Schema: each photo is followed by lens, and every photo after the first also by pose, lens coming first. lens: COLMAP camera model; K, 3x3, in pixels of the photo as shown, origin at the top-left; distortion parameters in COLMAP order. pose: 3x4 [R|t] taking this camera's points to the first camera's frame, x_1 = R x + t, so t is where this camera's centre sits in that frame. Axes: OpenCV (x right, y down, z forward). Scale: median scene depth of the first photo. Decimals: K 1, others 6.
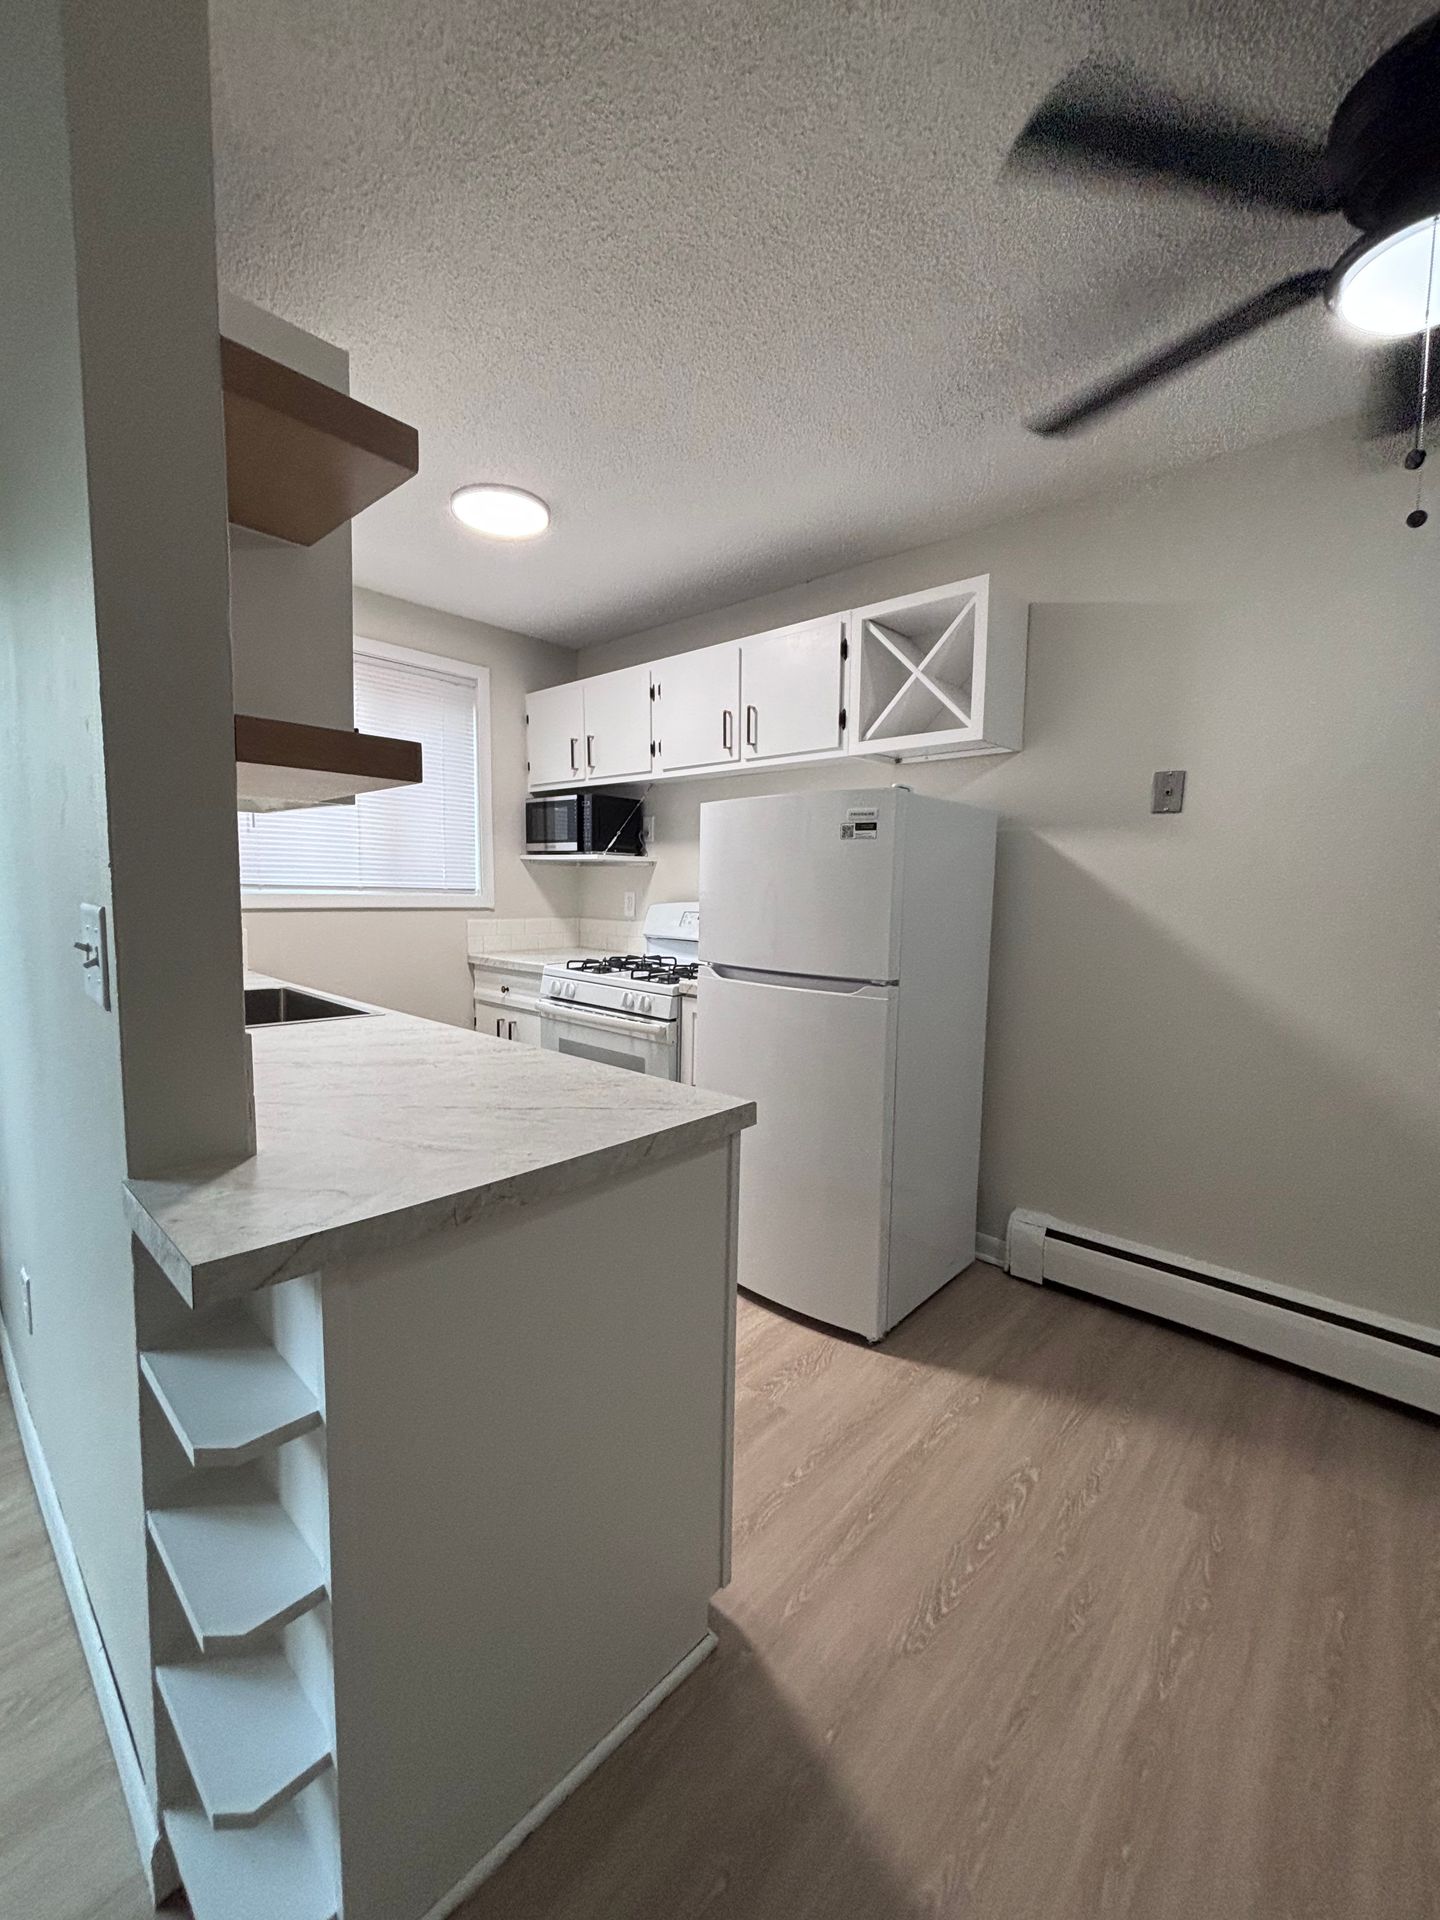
lens RADIAL K [[771.3, 0, 724.3], [0, 771.3, 957.7], [0, 0, 1]] dist [-0.003072, 0.000049]
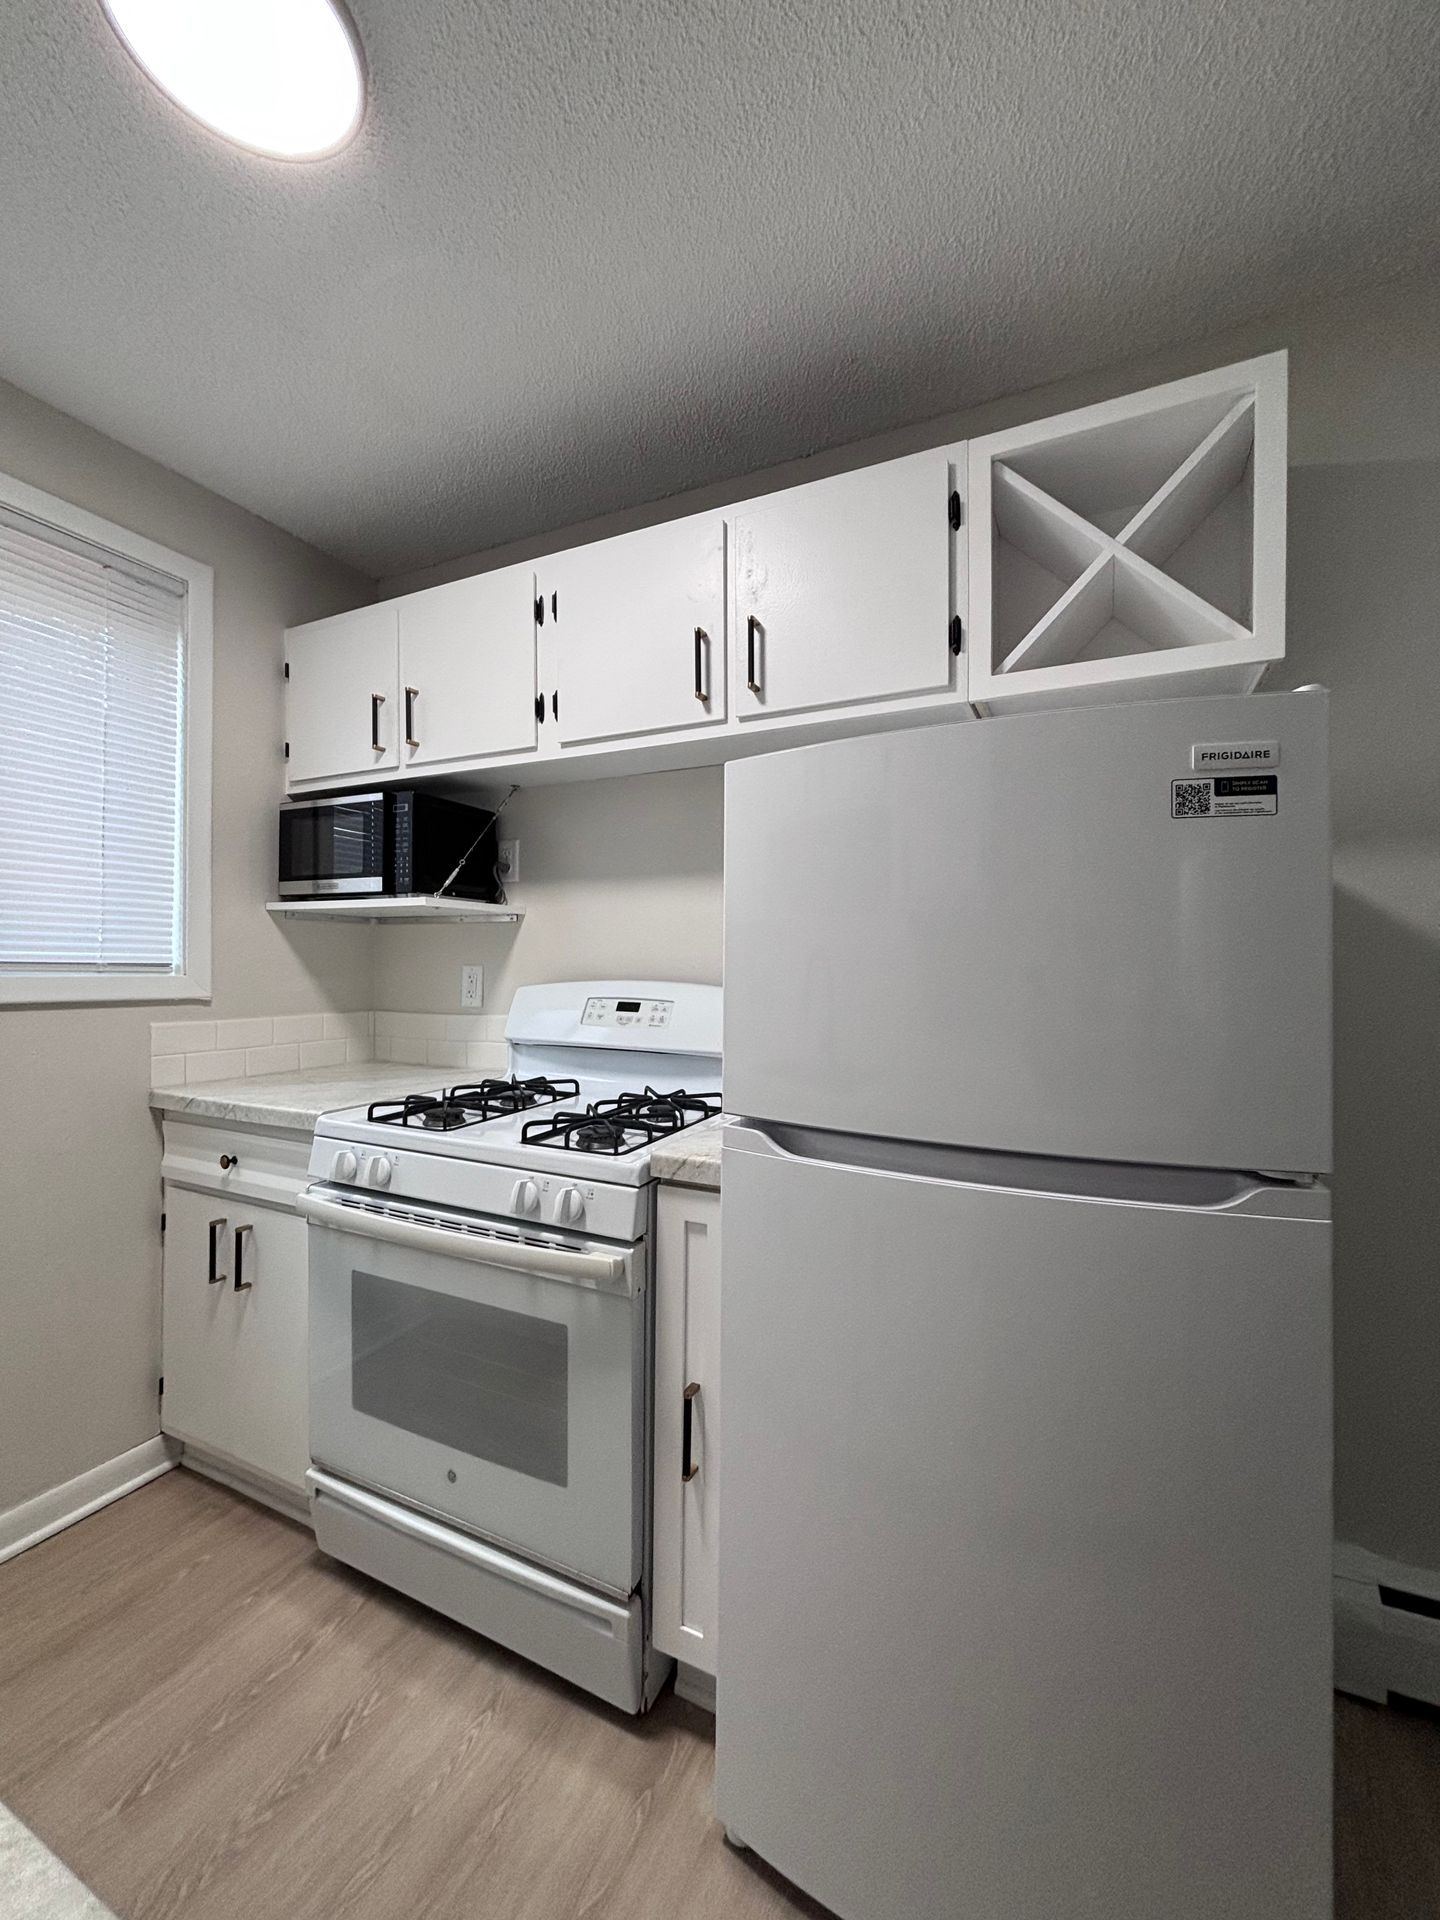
lens RADIAL K [[771.3, 0, 718.7], [0, 771.3, 958.5], [0, 0, 1]] dist [-0.003072, 0.000049]
pose [[0.960749, -0.007194, 0.277327, -0.146957], [0.035038, 0.994805, -0.095576, -0.039143], [-0.275199, 0.101542, 0.956010, 0.531420]]
